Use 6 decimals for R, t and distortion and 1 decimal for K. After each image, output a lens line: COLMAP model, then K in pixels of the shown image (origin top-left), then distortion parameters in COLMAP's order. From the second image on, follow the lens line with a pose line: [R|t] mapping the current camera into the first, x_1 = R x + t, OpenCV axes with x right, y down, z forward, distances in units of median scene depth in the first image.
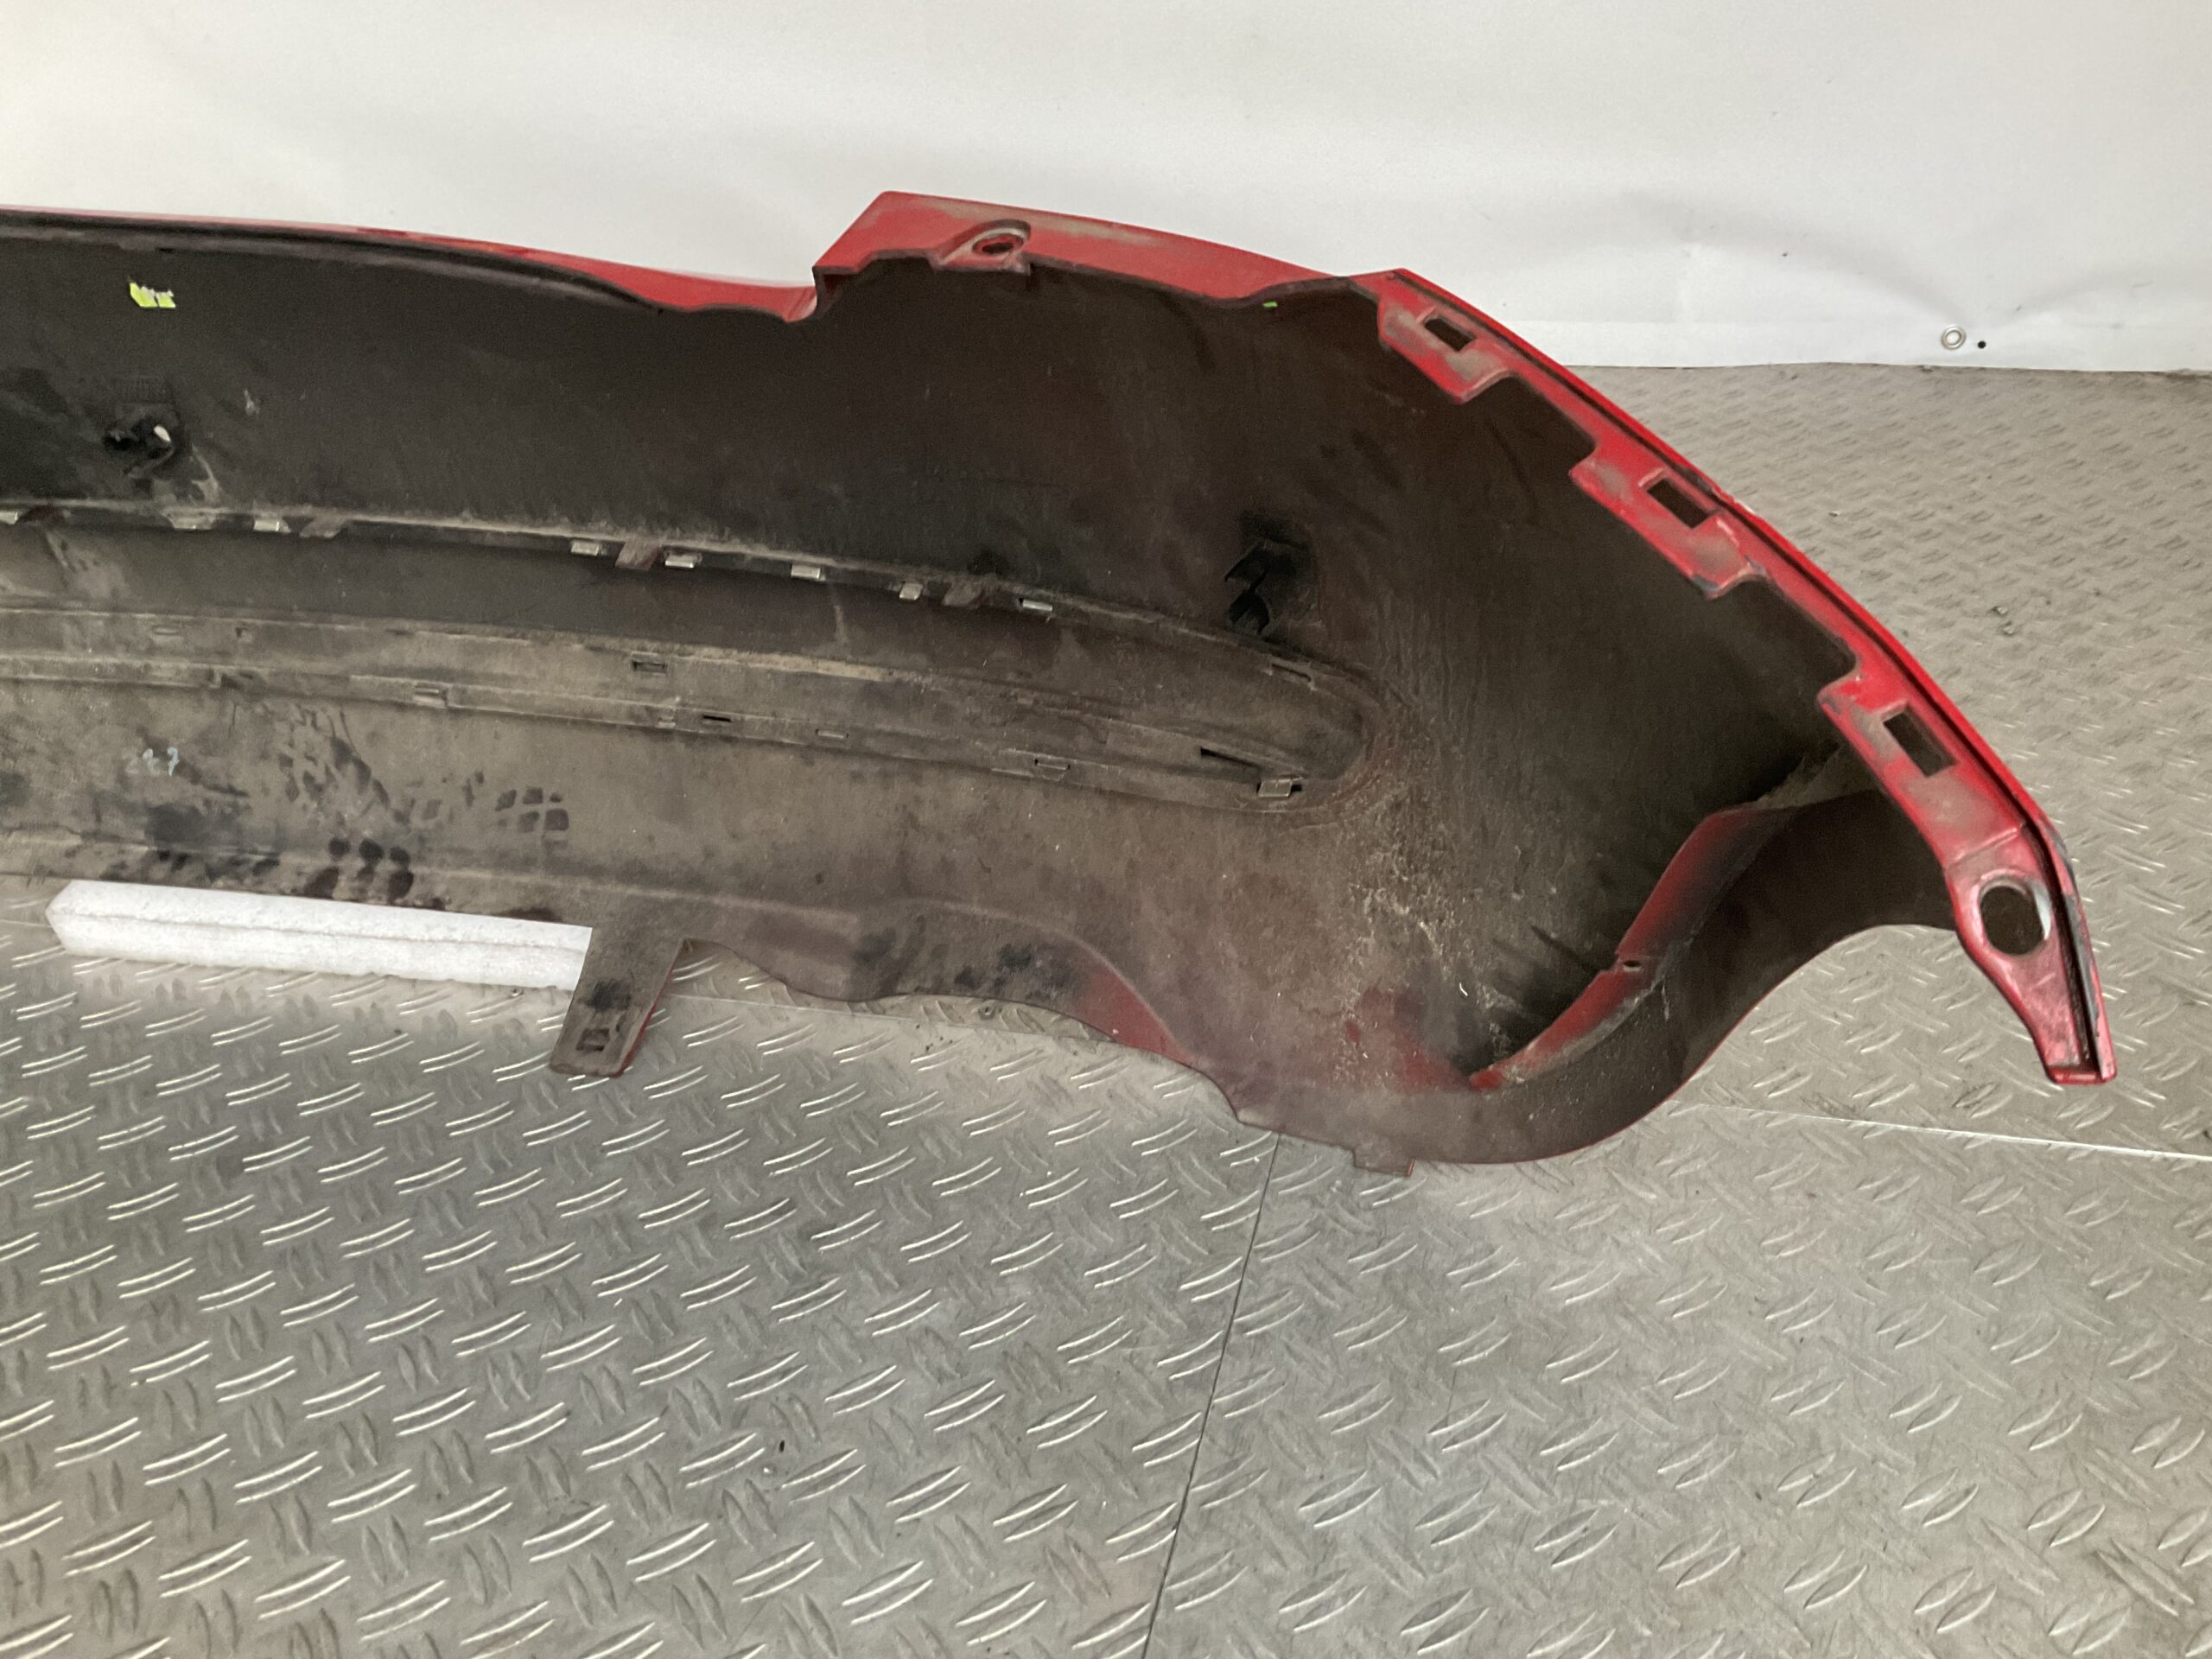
lens RADIAL K [[1869.6, 0, 1110.5], [0, 1869.6, 831.5], [0, 0, 1]] dist [0.035004, -0.040300]
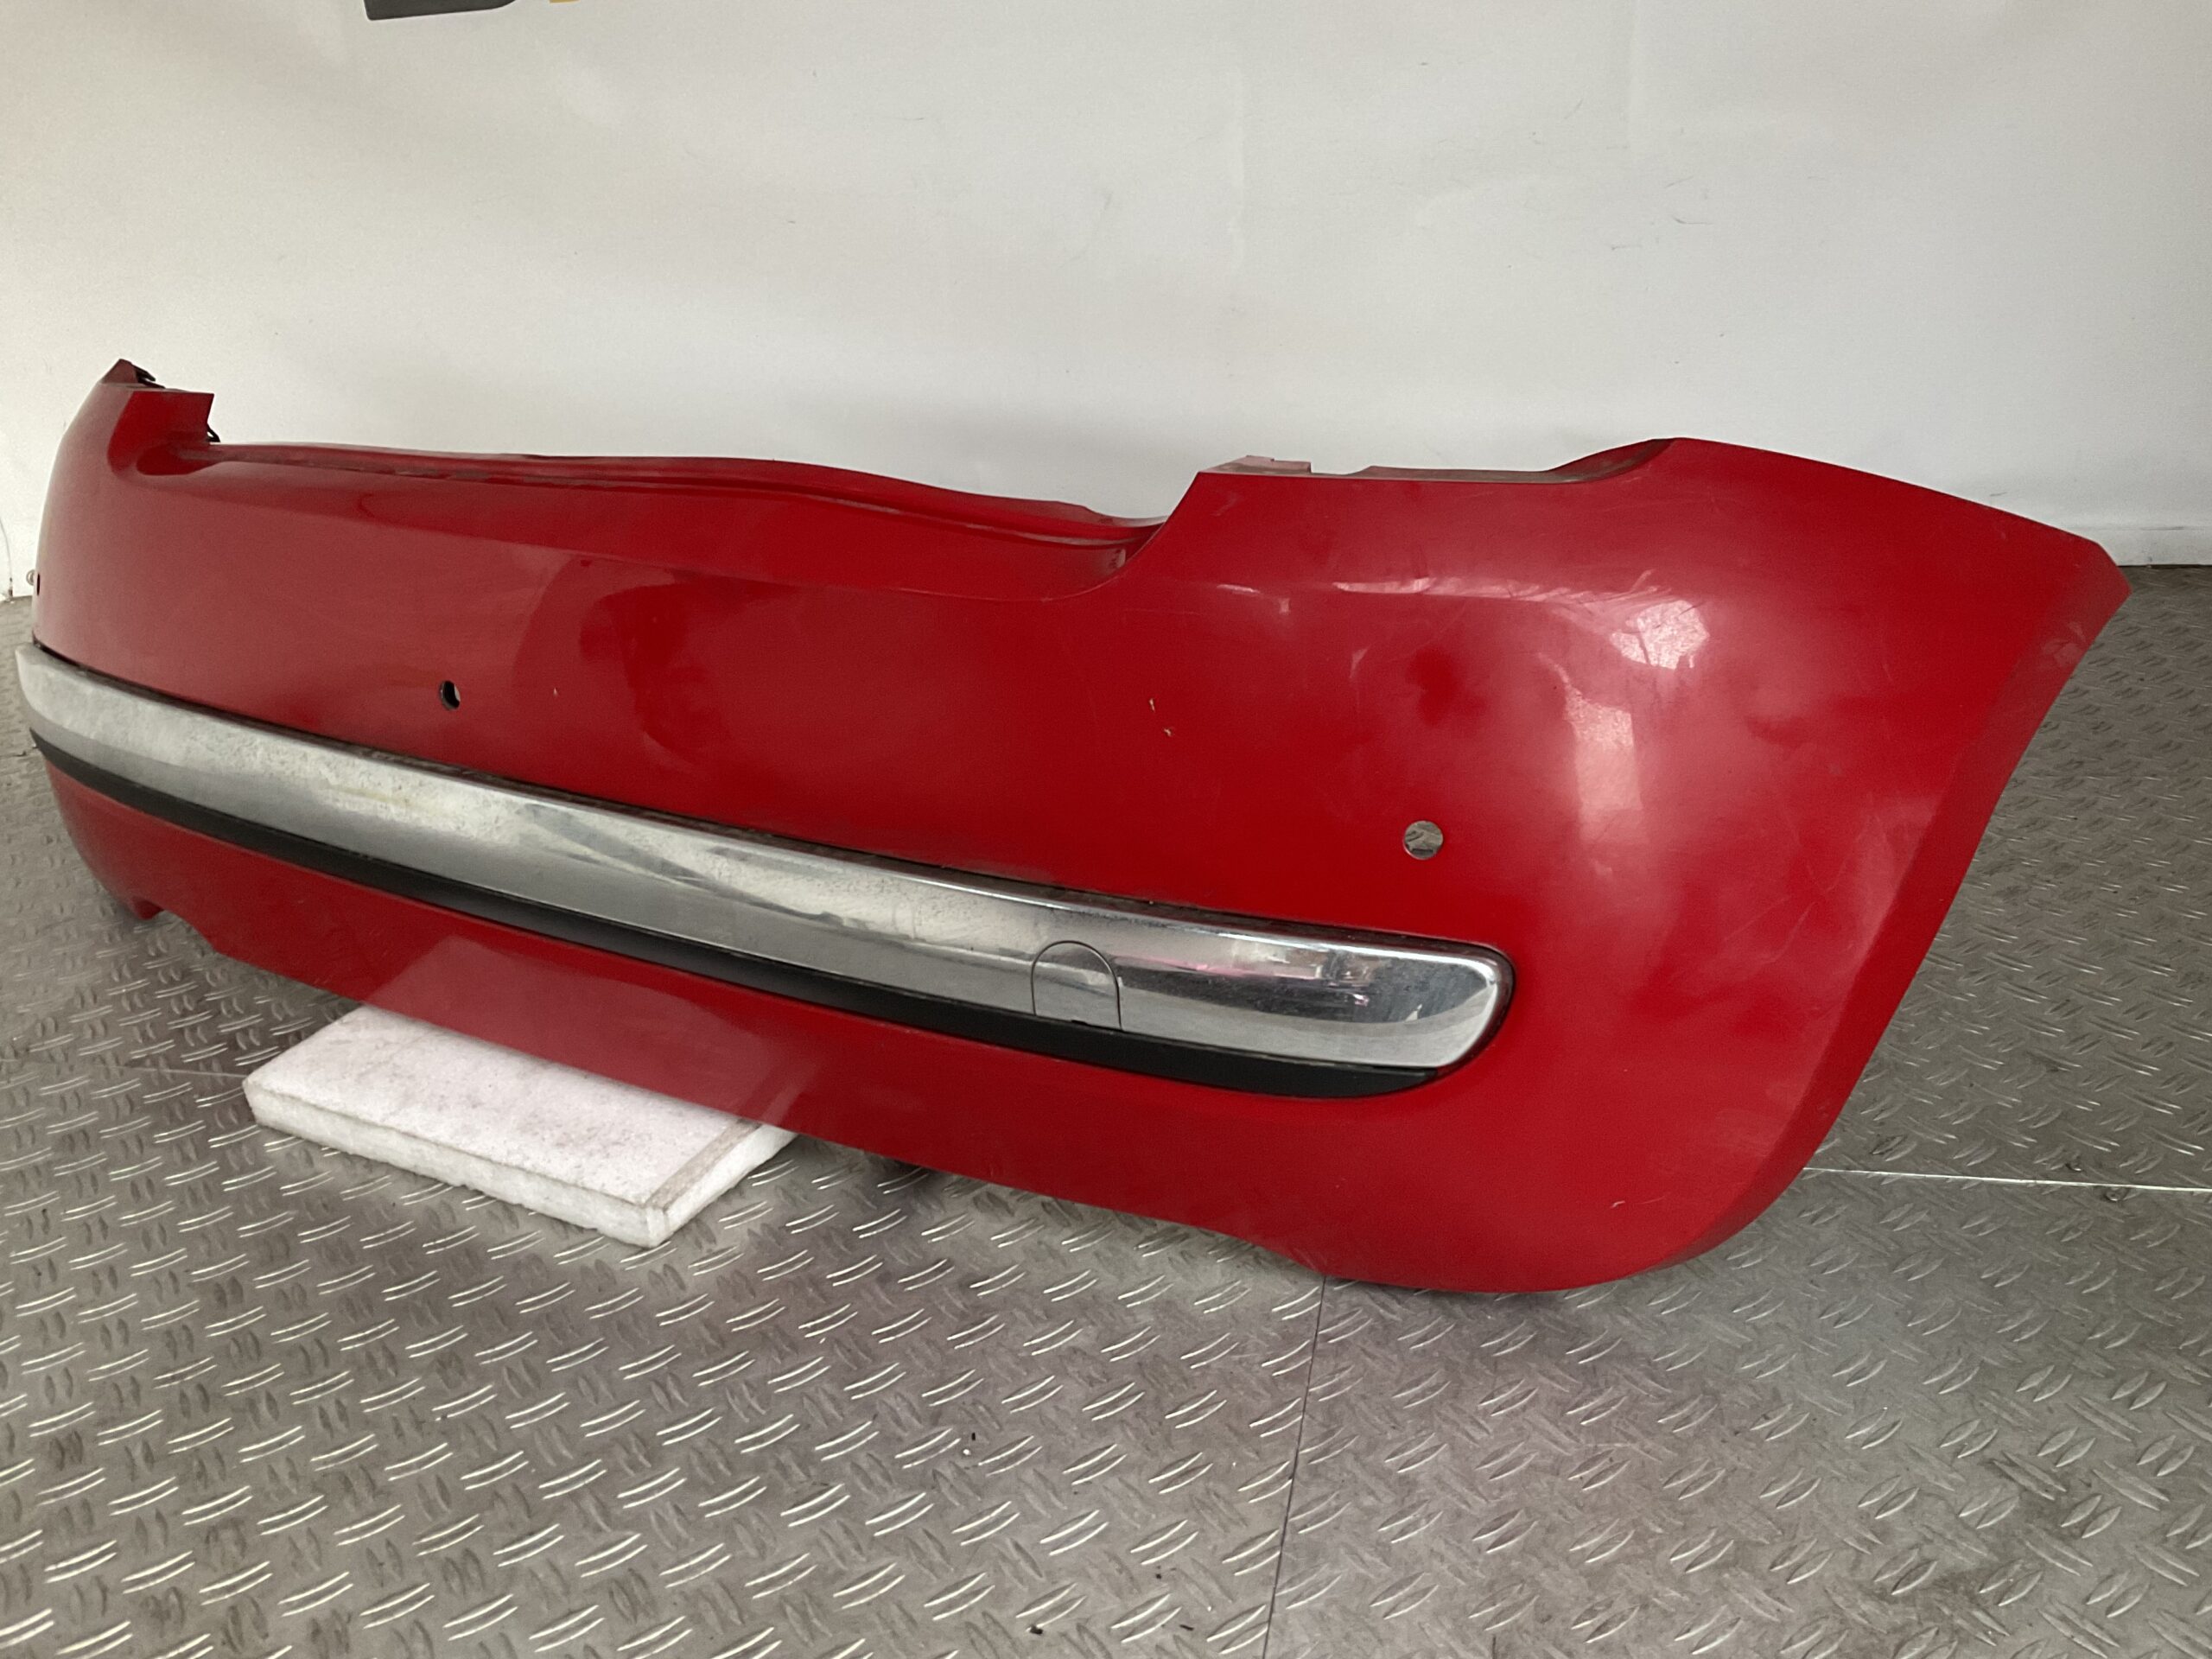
lens RADIAL K [[1869.6, 0, 1103.4], [0, 1869.6, 827.9], [0, 0, 1]] dist [0.035004, -0.040300]
pose [[0.999203, -0.029828, 0.026542, -0.111120], [0.032471, 0.993890, -0.105489, 0.055870], [-0.023233, 0.106267, 0.994066, -0.316745]]
